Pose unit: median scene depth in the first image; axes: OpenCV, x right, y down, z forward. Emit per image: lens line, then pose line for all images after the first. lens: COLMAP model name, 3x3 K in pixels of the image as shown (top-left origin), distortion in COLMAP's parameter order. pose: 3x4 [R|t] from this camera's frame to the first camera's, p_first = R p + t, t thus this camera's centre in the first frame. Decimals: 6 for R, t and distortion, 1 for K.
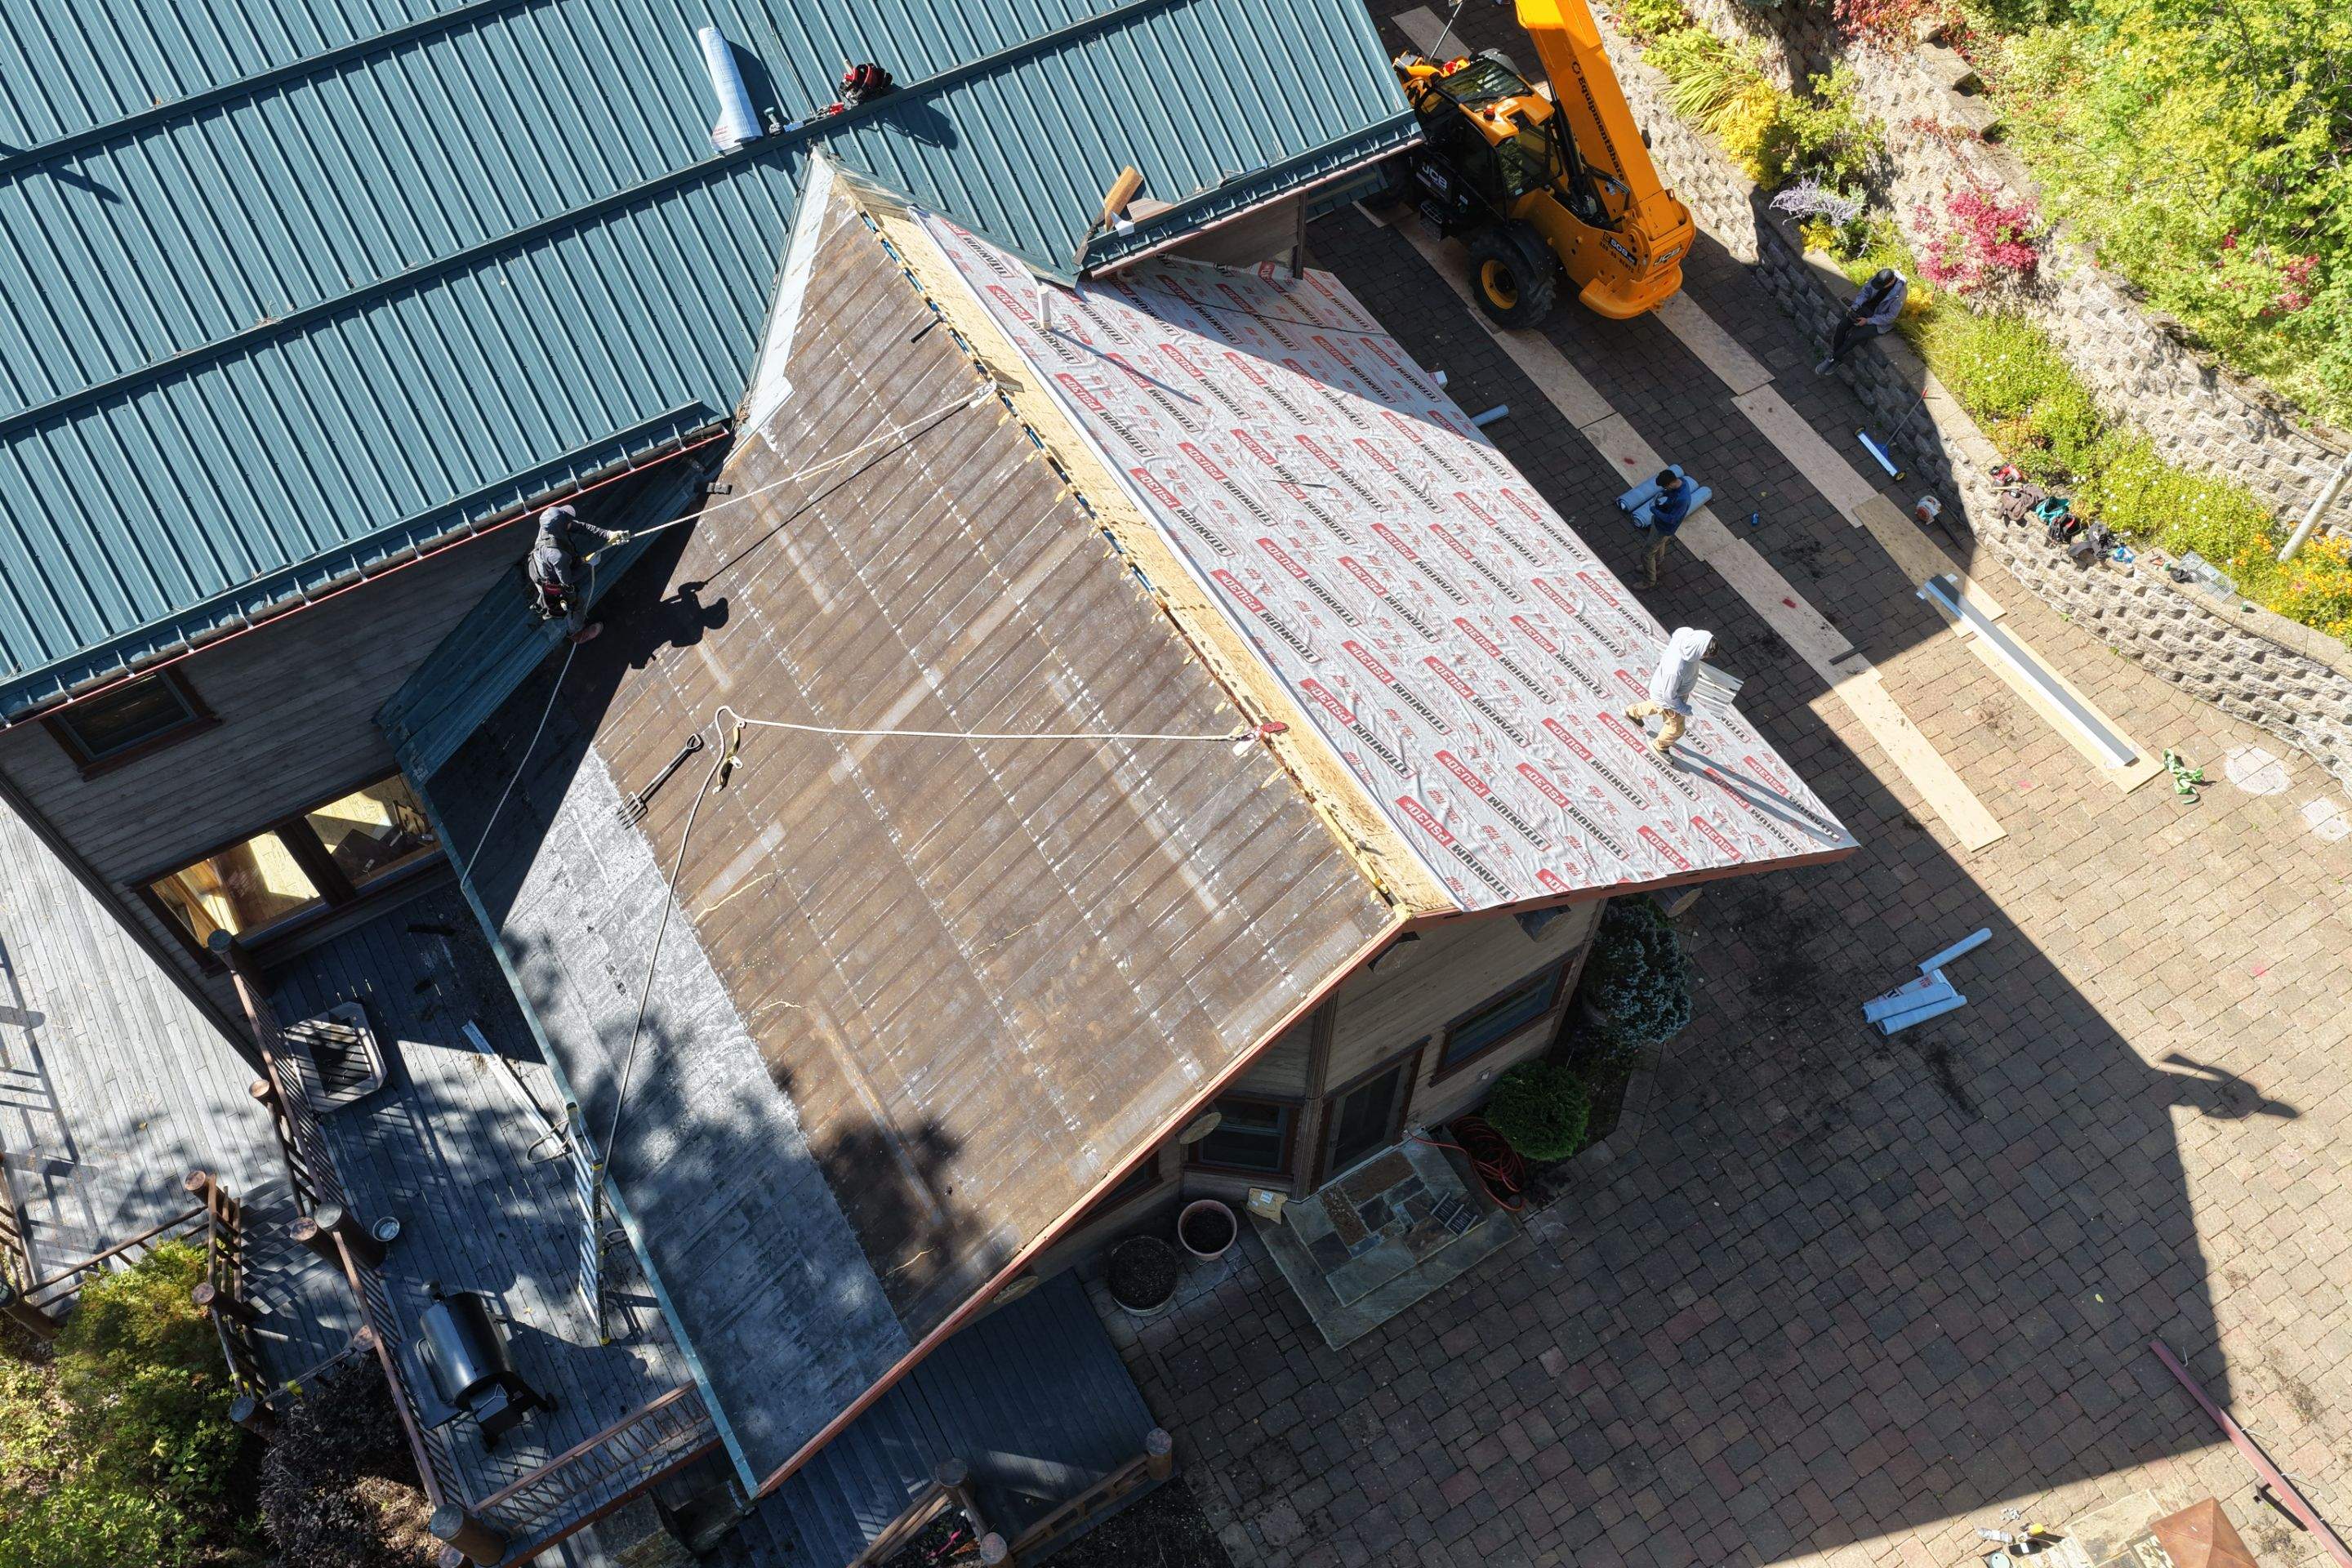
lens RADIAL K [[1949.4, 0, 1176.0], [0, 1949.4, 784.0], [0, 0, 1]] dist [-0.024293, 0.056497]
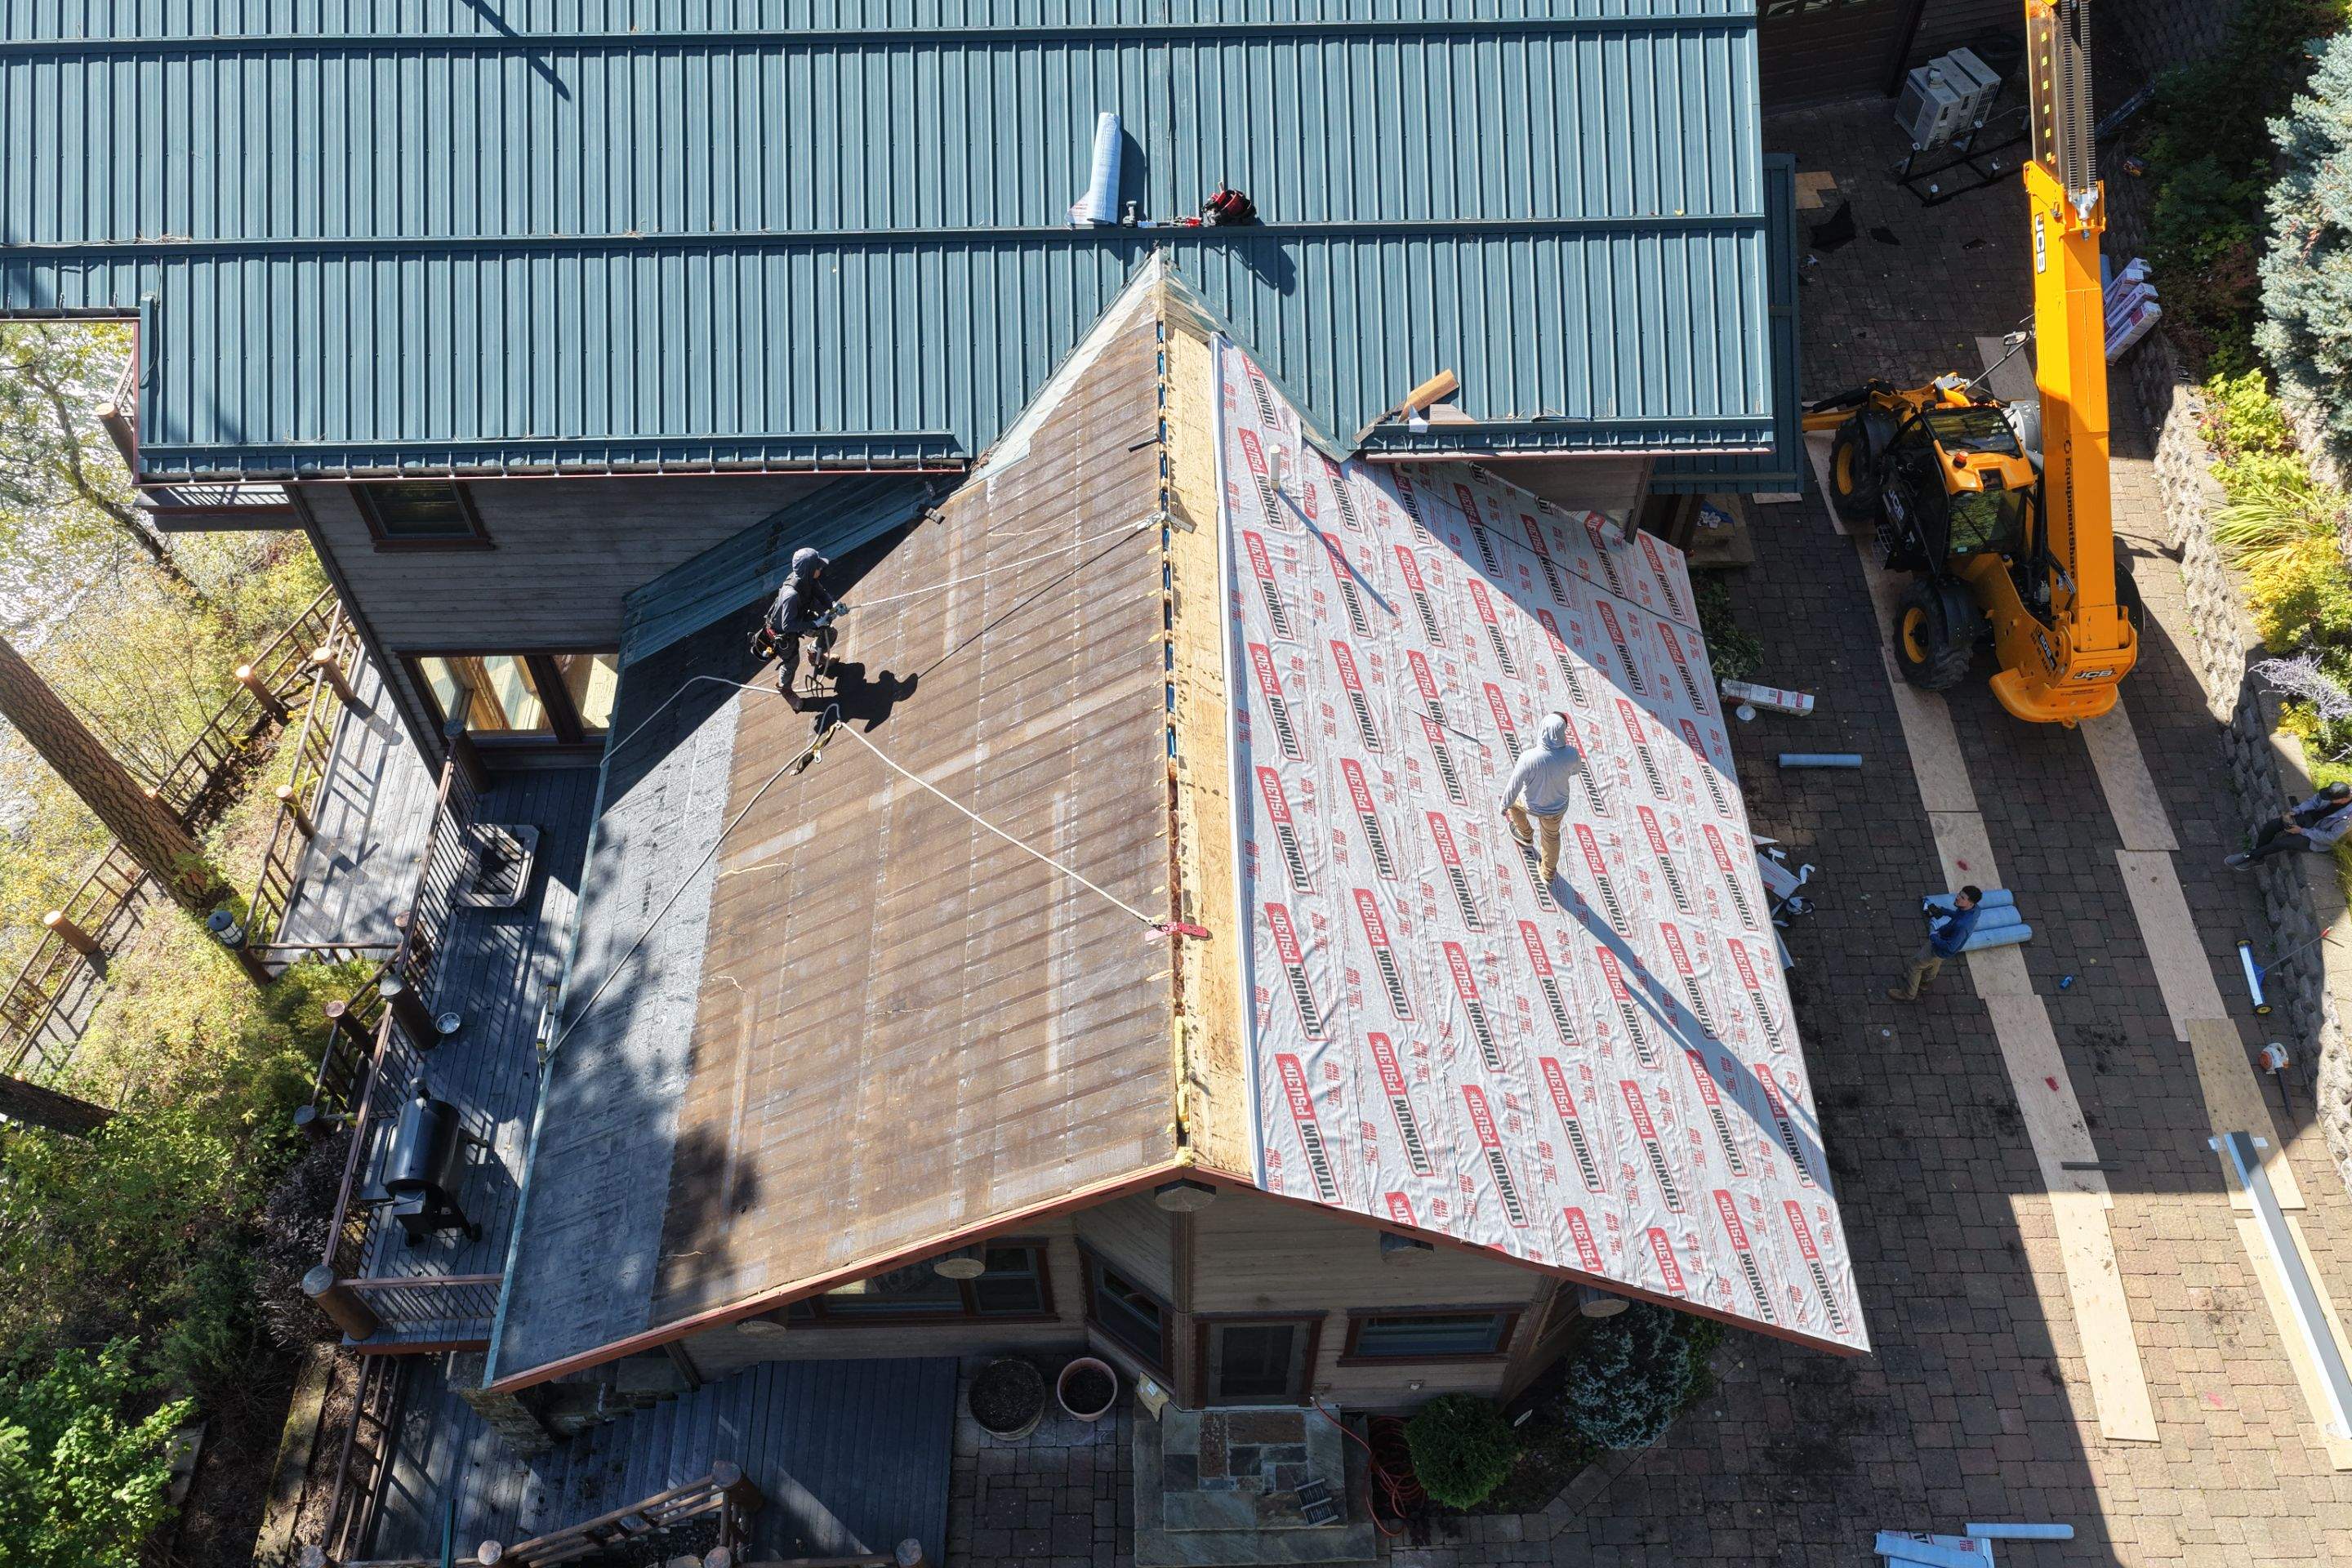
lens RADIAL K [[1949.4, 0, 1176.0], [0, 1949.4, 784.0], [0, 0, 1]] dist [-0.024293, 0.056497]
pose [[0.867660, 0.397718, -0.298305, 0.240925], [-0.414544, 0.909998, 0.007508, -0.078790], [0.274443, 0.117146, 0.954441, 0.046042]]
